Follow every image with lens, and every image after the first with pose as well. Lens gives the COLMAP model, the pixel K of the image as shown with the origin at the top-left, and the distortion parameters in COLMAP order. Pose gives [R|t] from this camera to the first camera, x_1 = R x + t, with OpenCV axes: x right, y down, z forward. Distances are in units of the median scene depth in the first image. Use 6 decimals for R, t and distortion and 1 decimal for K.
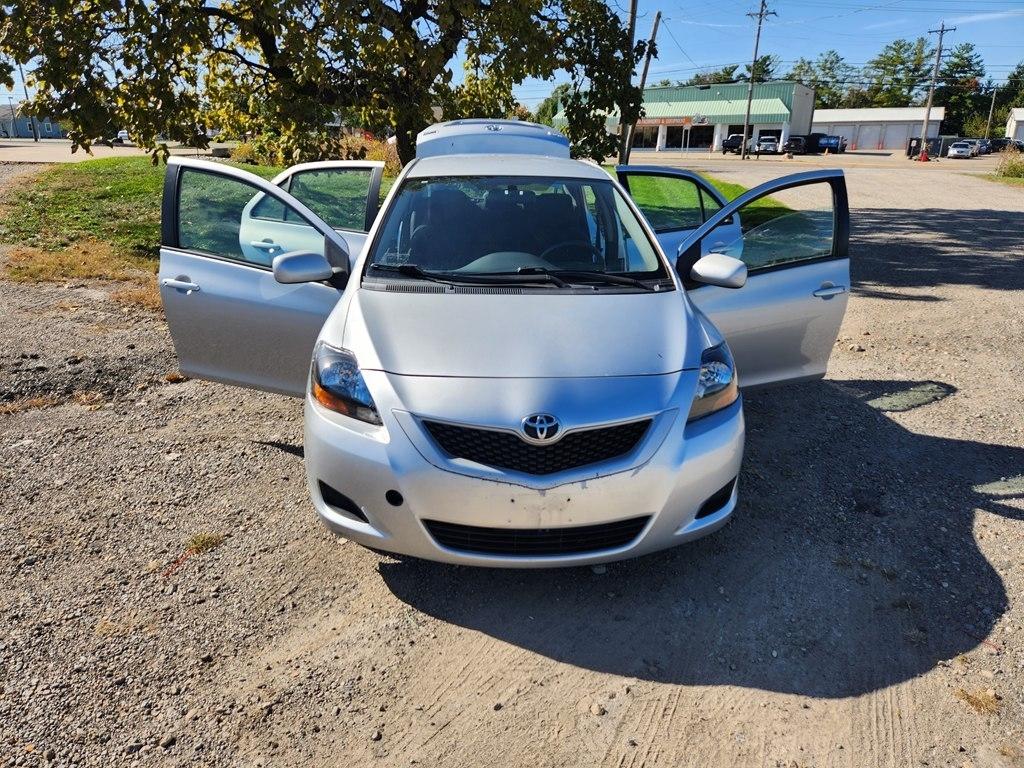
lens RADIAL K [[689.3, 0, 506.9], [0, 689.3, 375.7], [0, 0, 1]] dist [0.065149, -0.052814]
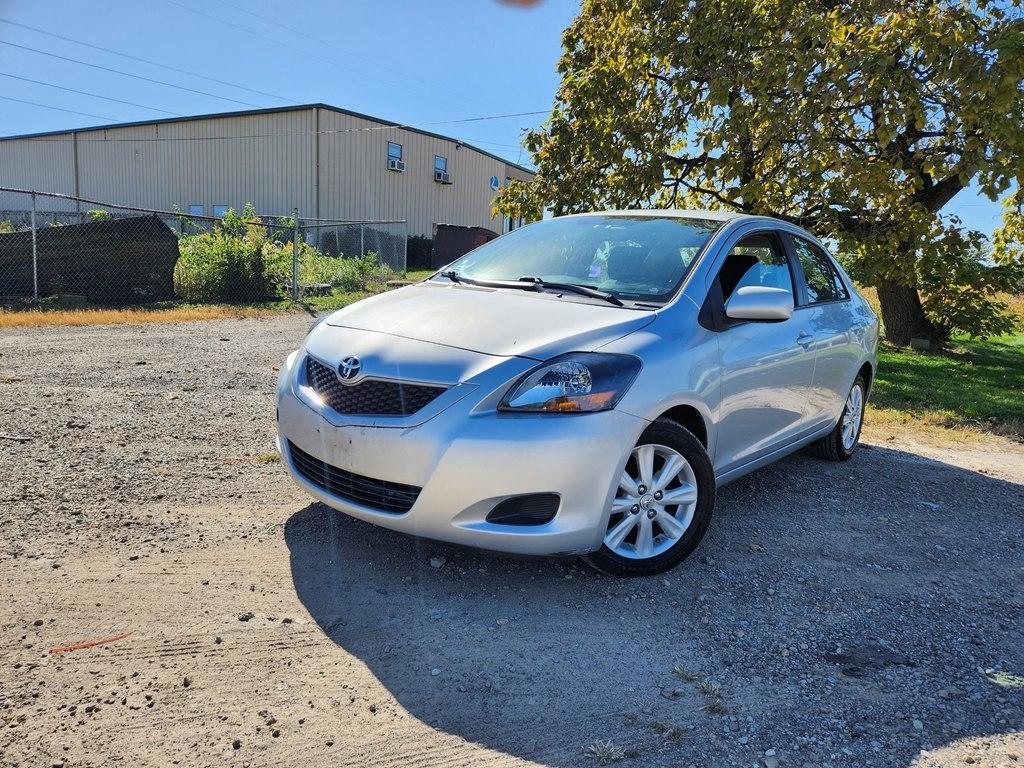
lens RADIAL K [[690.7, 0, 514.9], [0, 690.7, 384.4], [0, 0, 1]] dist [0.066527, -0.058405]
pose [[0.725945, 0.146773, -0.671909, 0.819337], [-0.278293, 0.956097, -0.091822, 0.106067], [0.628933, 0.253646, 0.734920, 0.314515]]
